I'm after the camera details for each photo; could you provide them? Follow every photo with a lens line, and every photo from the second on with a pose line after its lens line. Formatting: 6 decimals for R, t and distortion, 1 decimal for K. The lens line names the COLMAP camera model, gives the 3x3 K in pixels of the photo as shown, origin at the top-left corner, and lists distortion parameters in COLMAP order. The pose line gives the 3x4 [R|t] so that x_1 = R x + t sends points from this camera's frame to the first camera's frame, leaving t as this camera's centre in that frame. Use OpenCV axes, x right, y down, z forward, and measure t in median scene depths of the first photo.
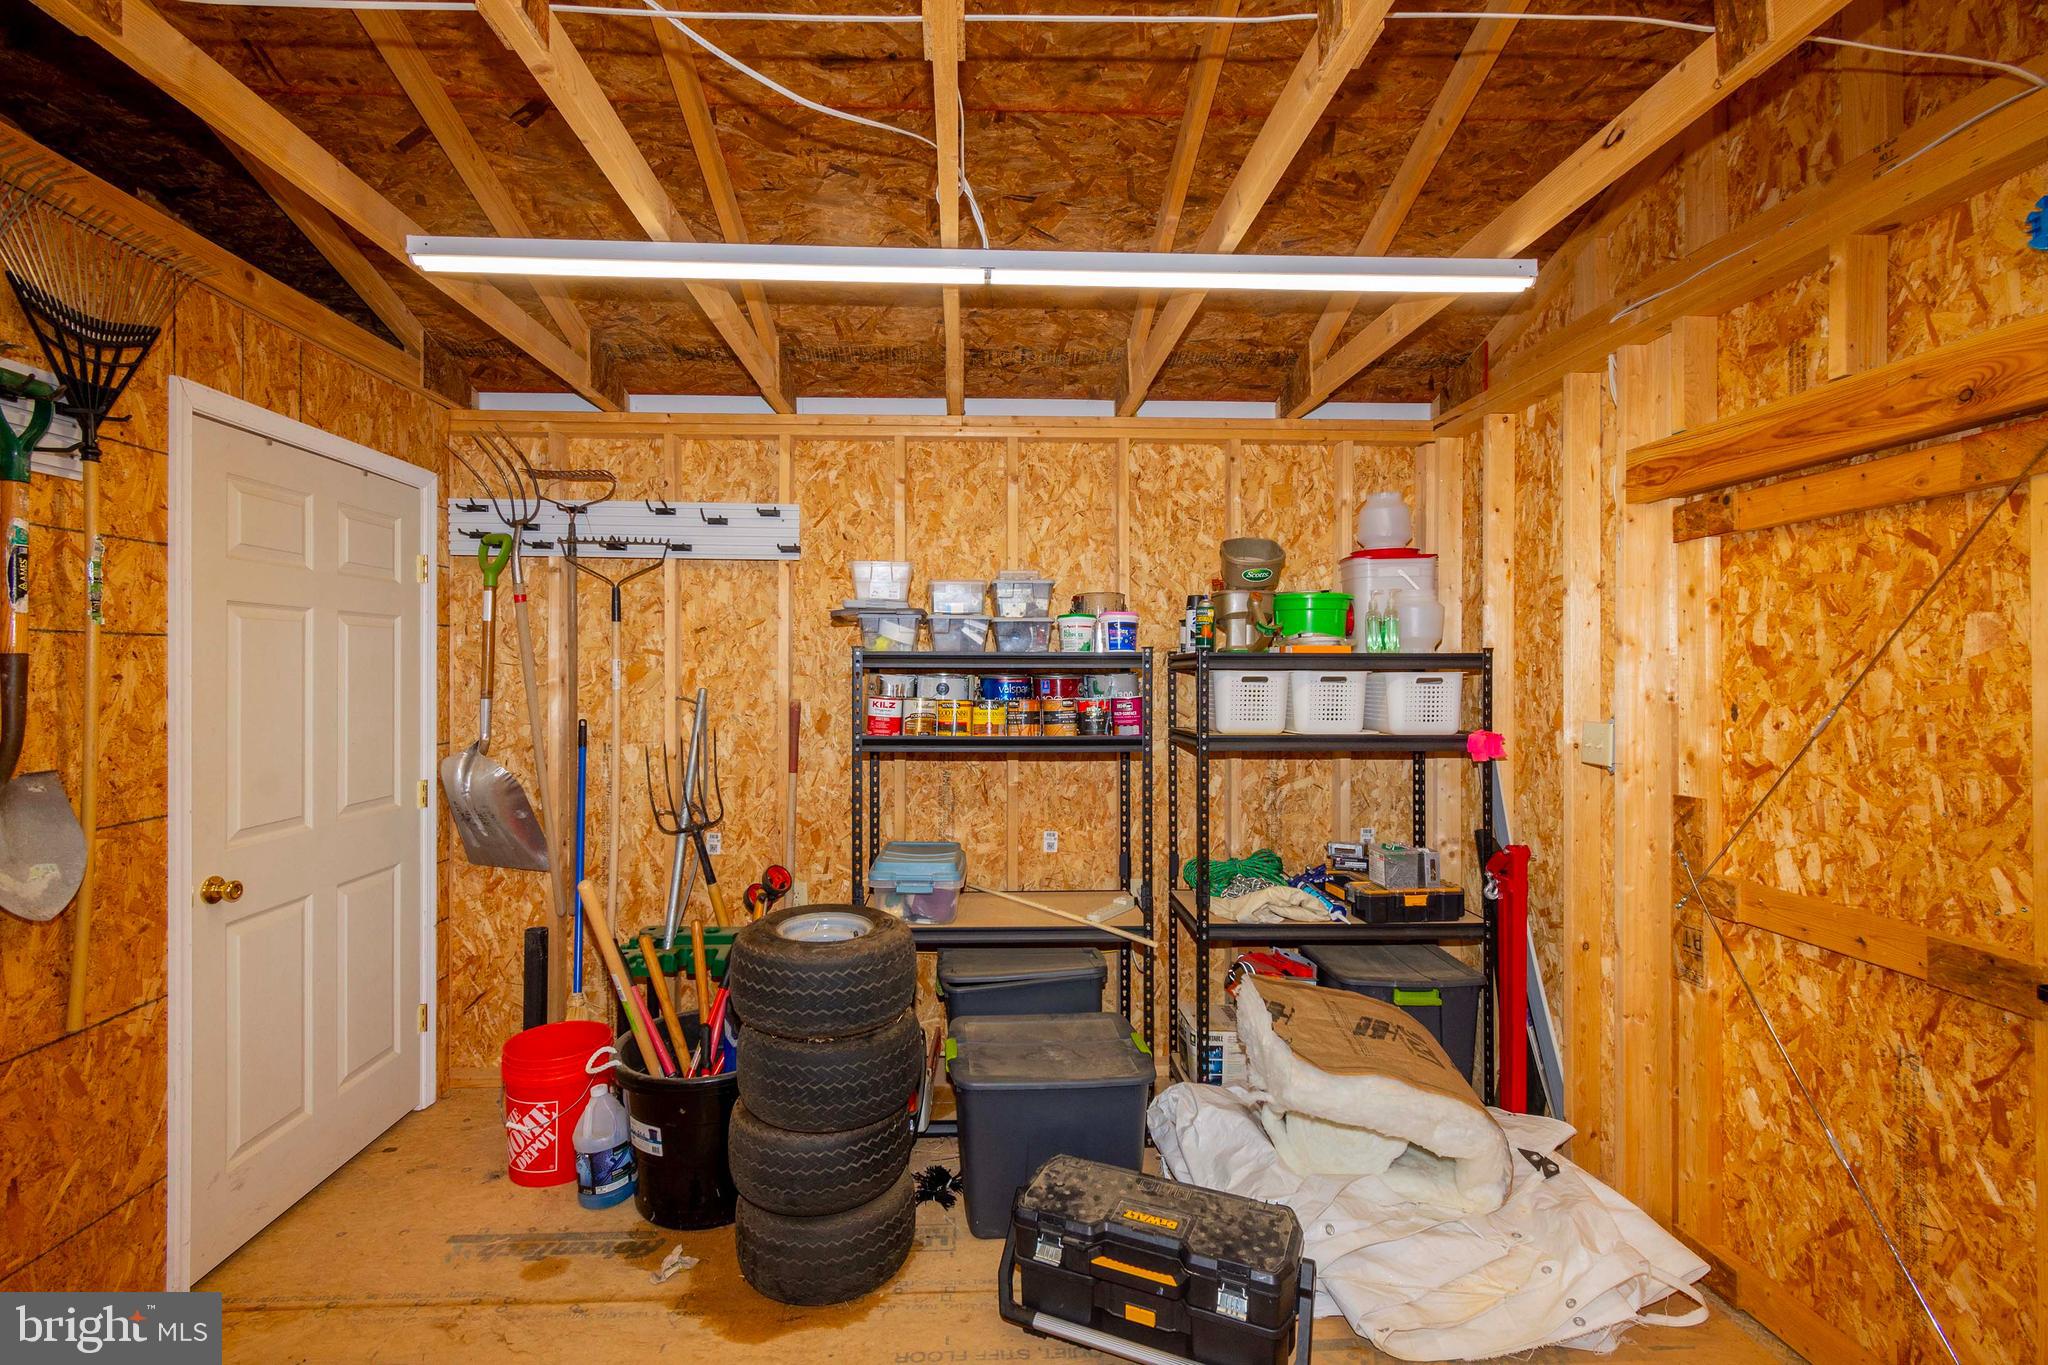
lens RADIAL K [[906.7, 0, 1027.6], [0, 906.7, 669.8], [0, 0, 1]] dist [-0.000152, -0.000634]
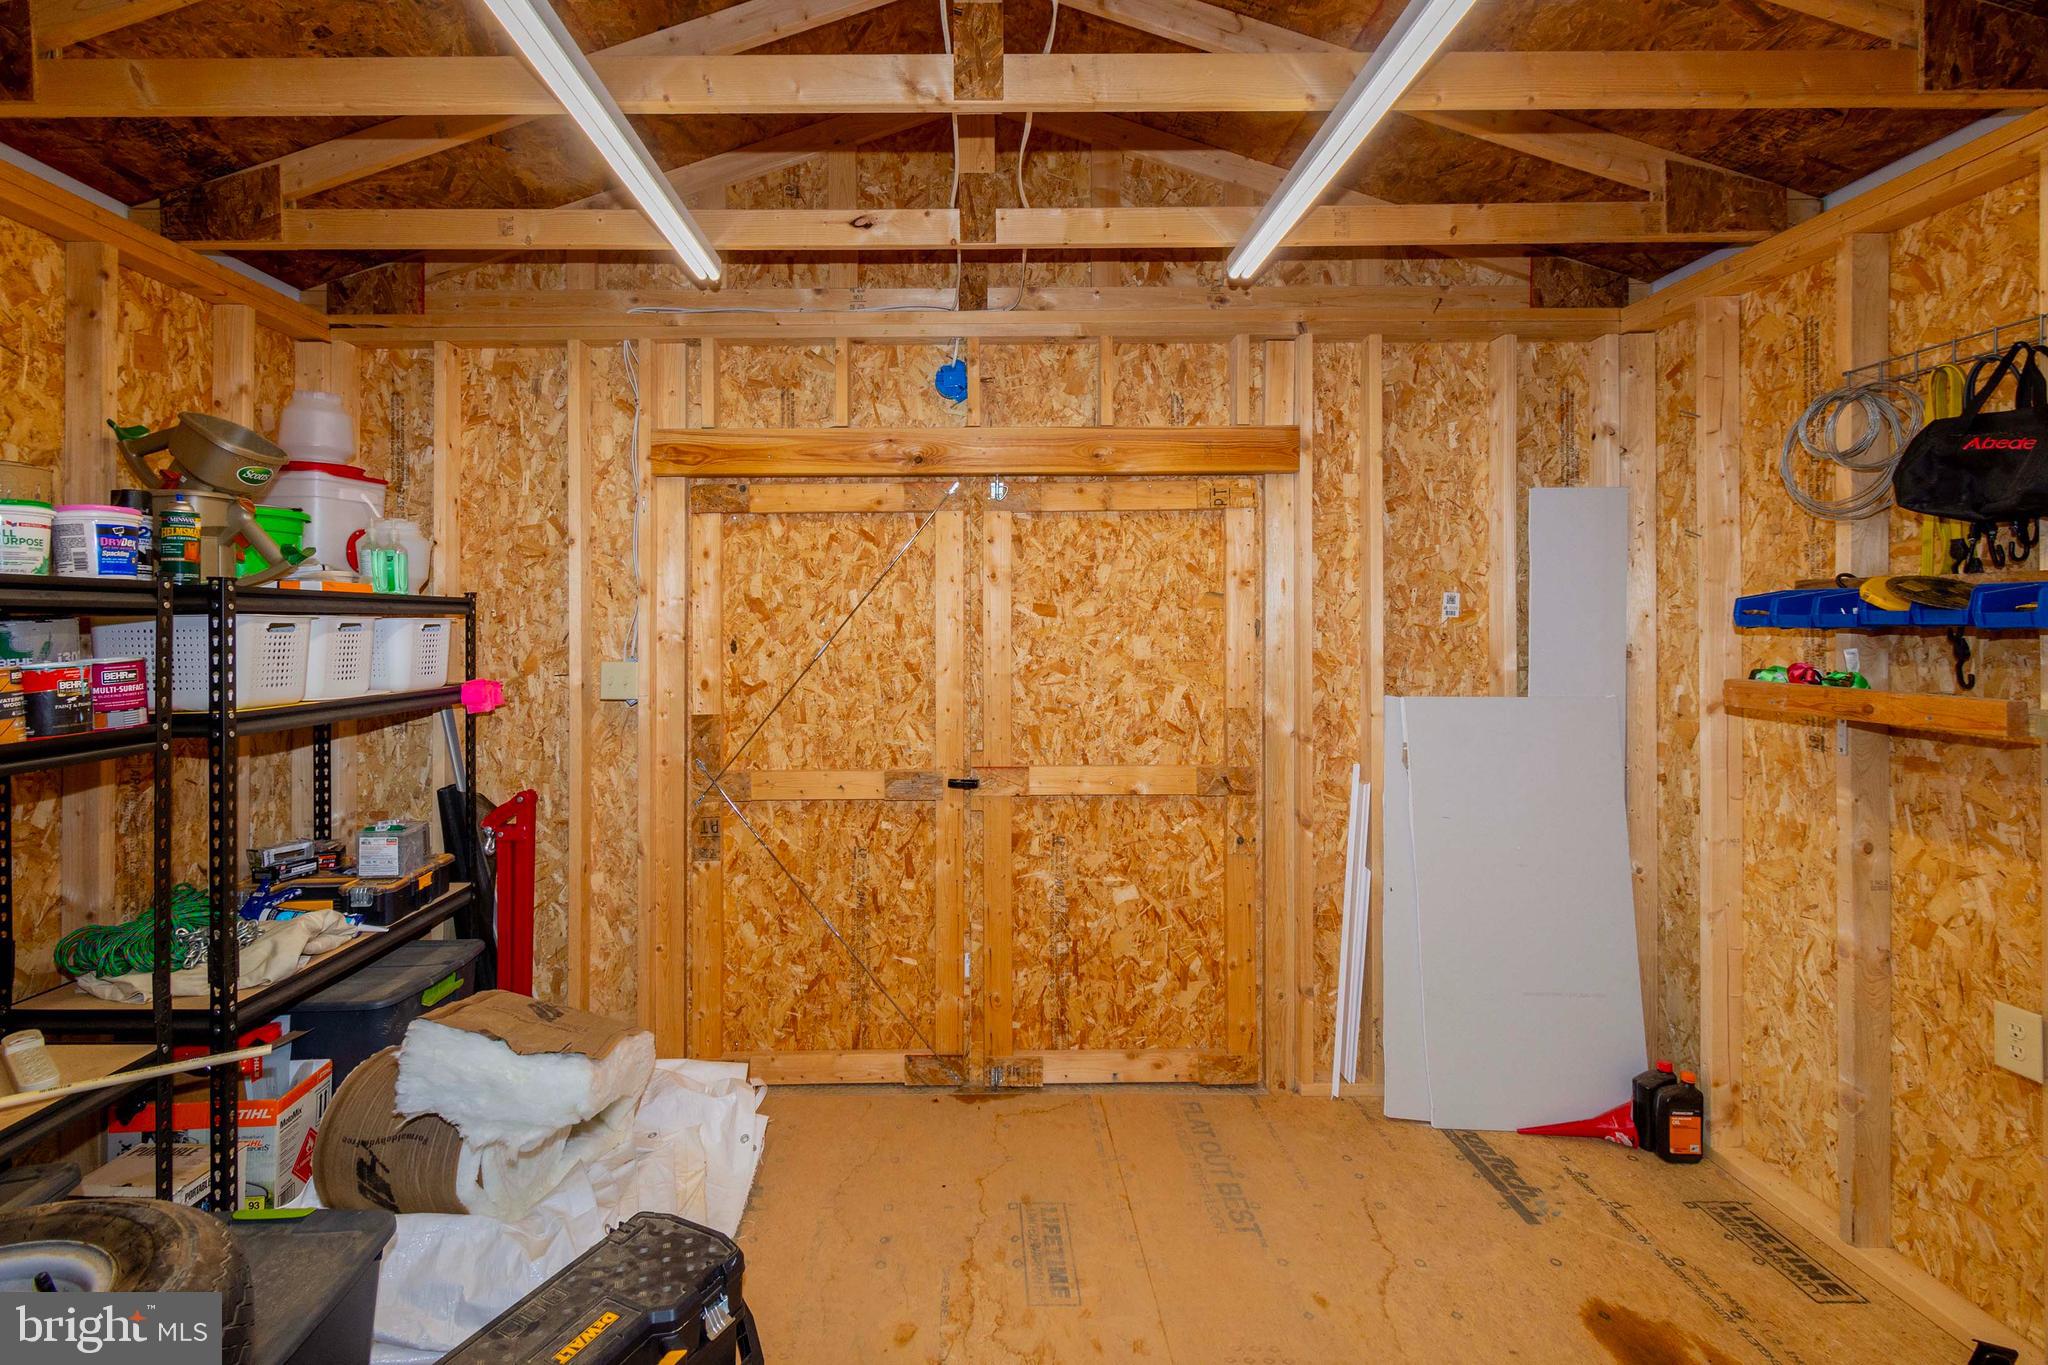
lens RADIAL K [[857.5, 0, 1019.4], [0, 857.5, 618.9], [0, 0, 1]] dist [-0.000562, -0.000063]
pose [[0.081044, 0.002627, 0.996707, -0.466937], [0.002991, 0.999991, -0.002878, 0.011000], [-0.996706, 0.003214, 0.081035, 0.497109]]
